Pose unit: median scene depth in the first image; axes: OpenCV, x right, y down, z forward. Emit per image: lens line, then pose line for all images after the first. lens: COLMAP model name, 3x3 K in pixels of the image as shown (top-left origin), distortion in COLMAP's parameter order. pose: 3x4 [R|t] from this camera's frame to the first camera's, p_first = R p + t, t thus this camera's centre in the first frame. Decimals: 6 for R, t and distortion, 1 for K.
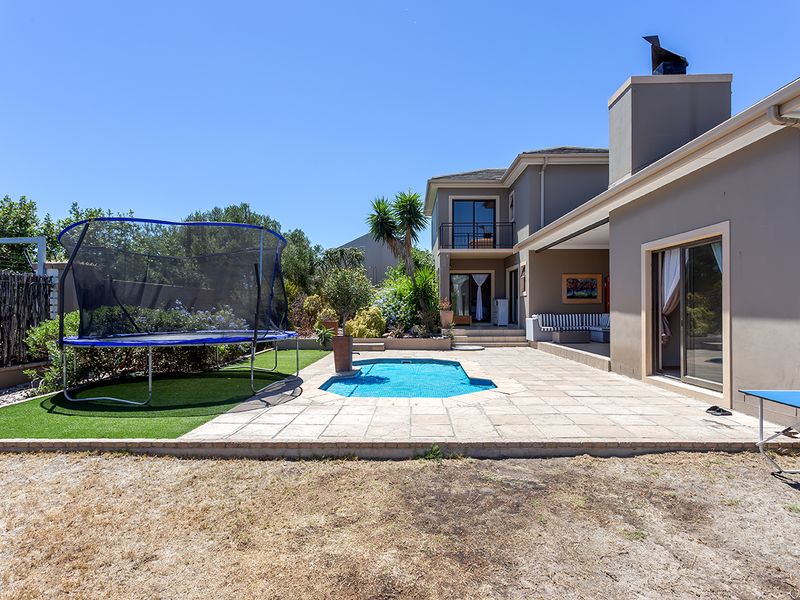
lens RADIAL K [[424.7, 0, 401.4], [0, 424.7, 306.1], [0, 0, 1]] dist [0.010121, -0.000198]
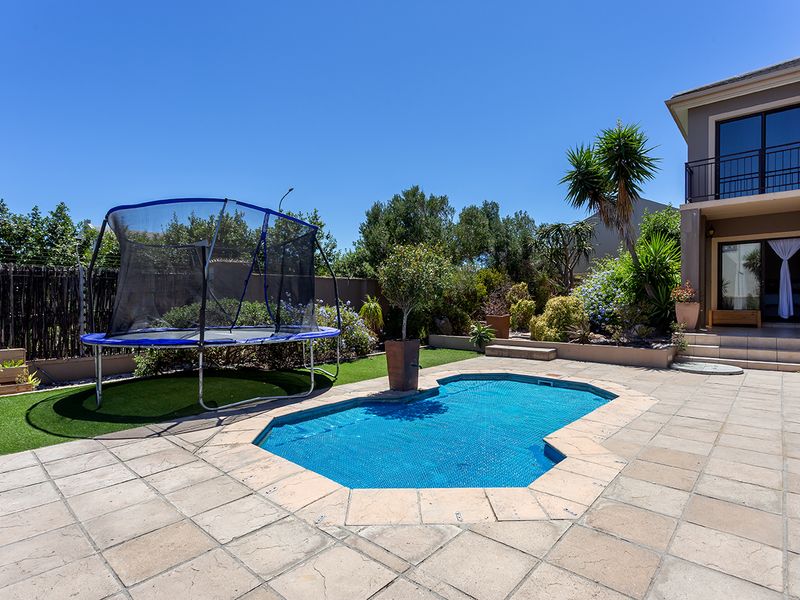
lens RADIAL K [[424.7, 0, 395.6], [0, 424.7, 295.7], [0, 0, 1]] dist [0.010121, -0.000198]
pose [[0.768116, -0.008714, -0.640251, 0.184548], [0.009187, 0.999954, -0.002587, -0.001508], [0.640244, -0.003895, 0.768161, 0.262457]]
